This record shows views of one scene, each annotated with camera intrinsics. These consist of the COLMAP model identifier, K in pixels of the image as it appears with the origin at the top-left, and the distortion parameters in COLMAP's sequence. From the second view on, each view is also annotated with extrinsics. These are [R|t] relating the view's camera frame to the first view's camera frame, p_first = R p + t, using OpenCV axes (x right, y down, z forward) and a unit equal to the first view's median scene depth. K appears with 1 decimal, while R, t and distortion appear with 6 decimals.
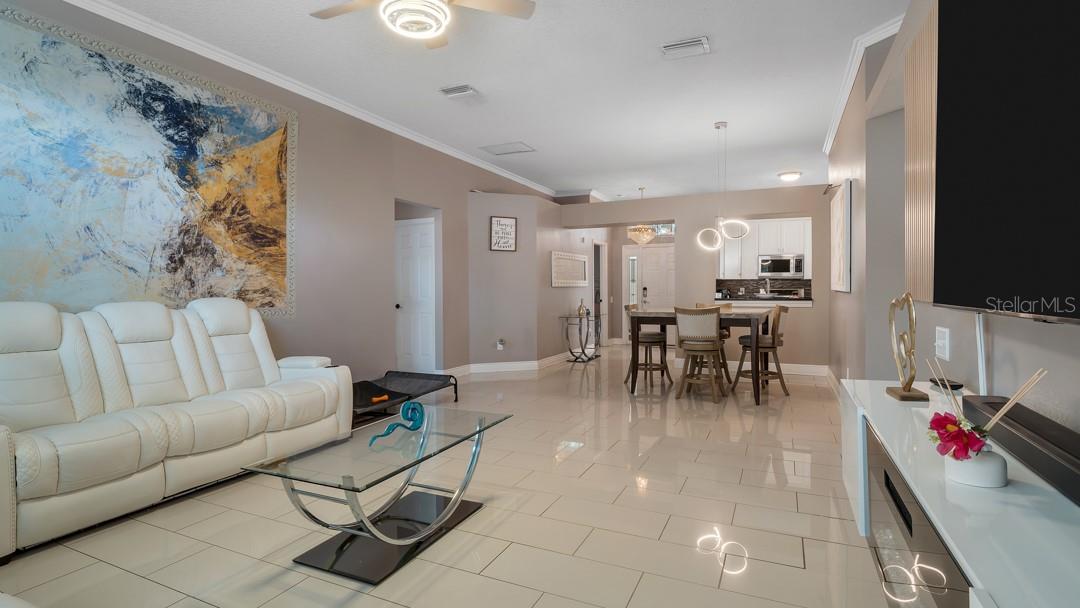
lens RADIAL K [[533.5, 0, 536.3], [0, 533.5, 297.0], [0, 0, 1]] dist [-0.002346, -0.000930]
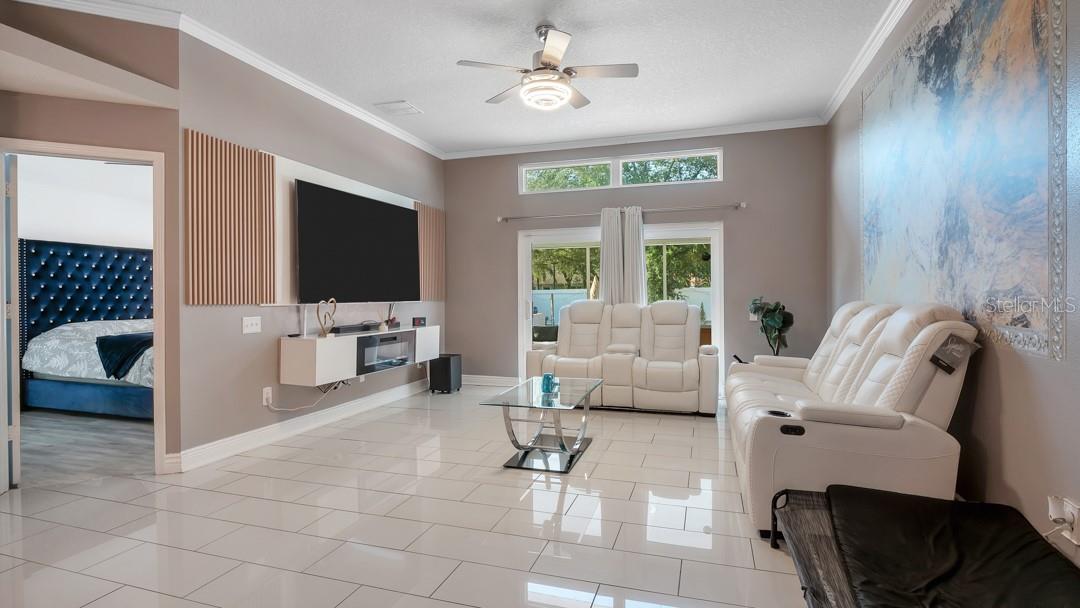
lens RADIAL K [[533.5, 0, 536.3], [0, 533.5, 297.0], [0, 0, 1]] dist [-0.002346, -0.000930]
pose [[-0.992791, 0.010902, -0.119360, -0.021877], [0.008812, 0.999799, 0.018019, -0.020471], [0.119532, 0.016837, -0.992688, 1.468751]]
